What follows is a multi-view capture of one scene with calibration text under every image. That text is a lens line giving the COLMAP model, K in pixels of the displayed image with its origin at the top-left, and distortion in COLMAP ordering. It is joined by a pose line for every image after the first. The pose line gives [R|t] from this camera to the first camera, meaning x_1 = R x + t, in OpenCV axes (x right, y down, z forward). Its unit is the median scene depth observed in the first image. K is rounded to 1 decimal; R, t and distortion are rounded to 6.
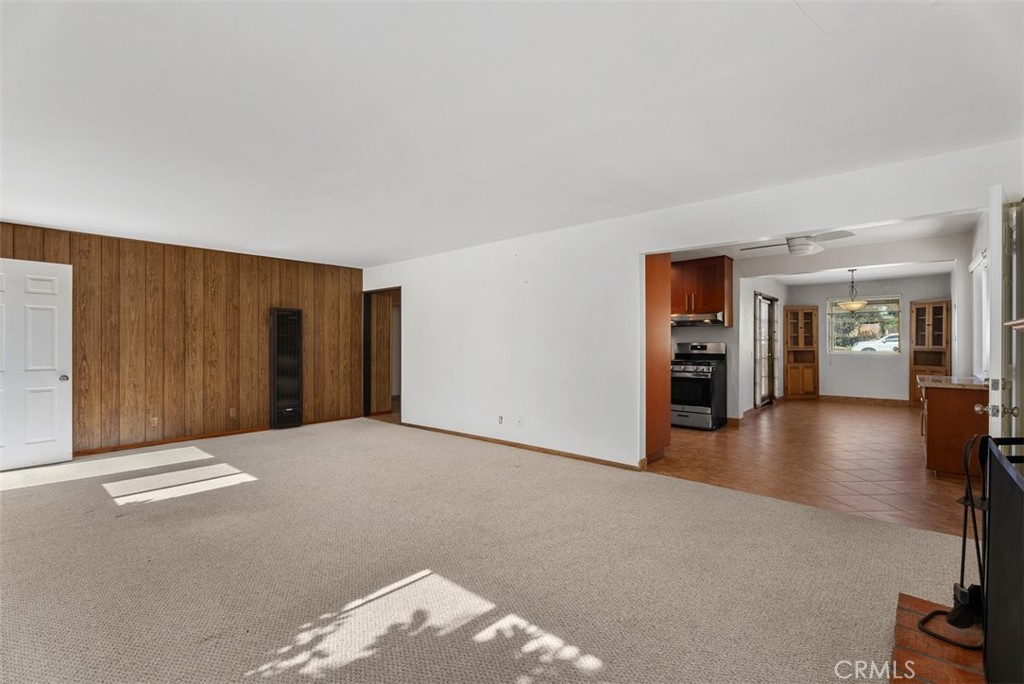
lens RADIAL K [[462.3, 0, 504.1], [0, 462.3, 342.8], [0, 0, 1]] dist [-0.000803, -0.001183]
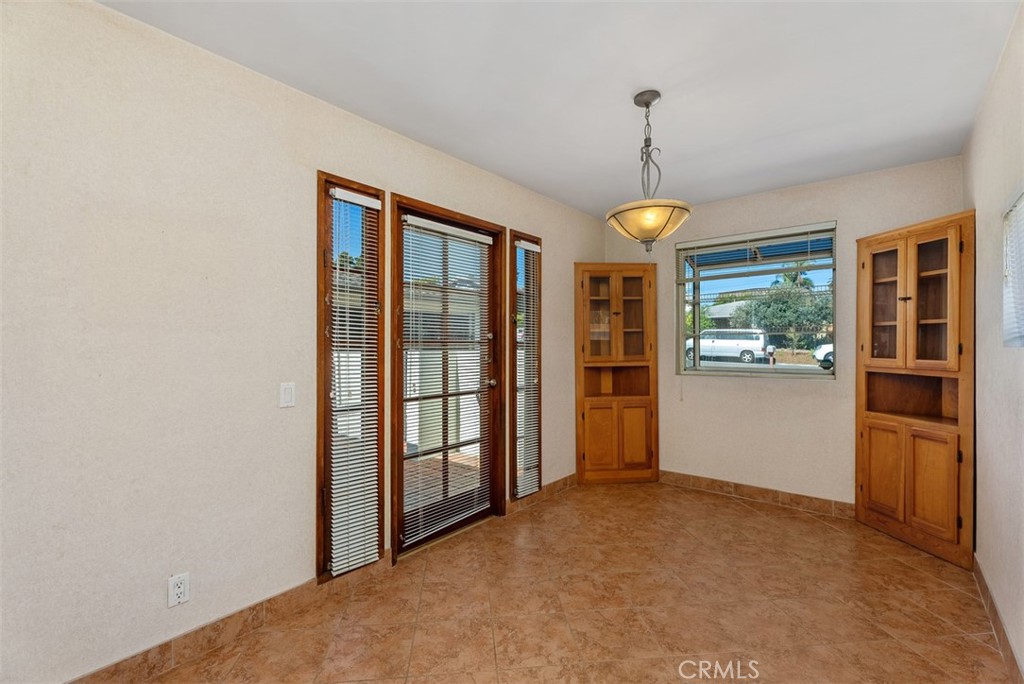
lens RADIAL K [[462.3, 0, 517.2], [0, 462.3, 341.5], [0, 0, 1]] dist [-0.000803, -0.001183]
pose [[0.999075, 0.002513, 0.042939, 0.609169], [-0.002282, 0.999983, -0.005413, -0.004034], [-0.042952, 0.005310, 0.999063, 0.661372]]
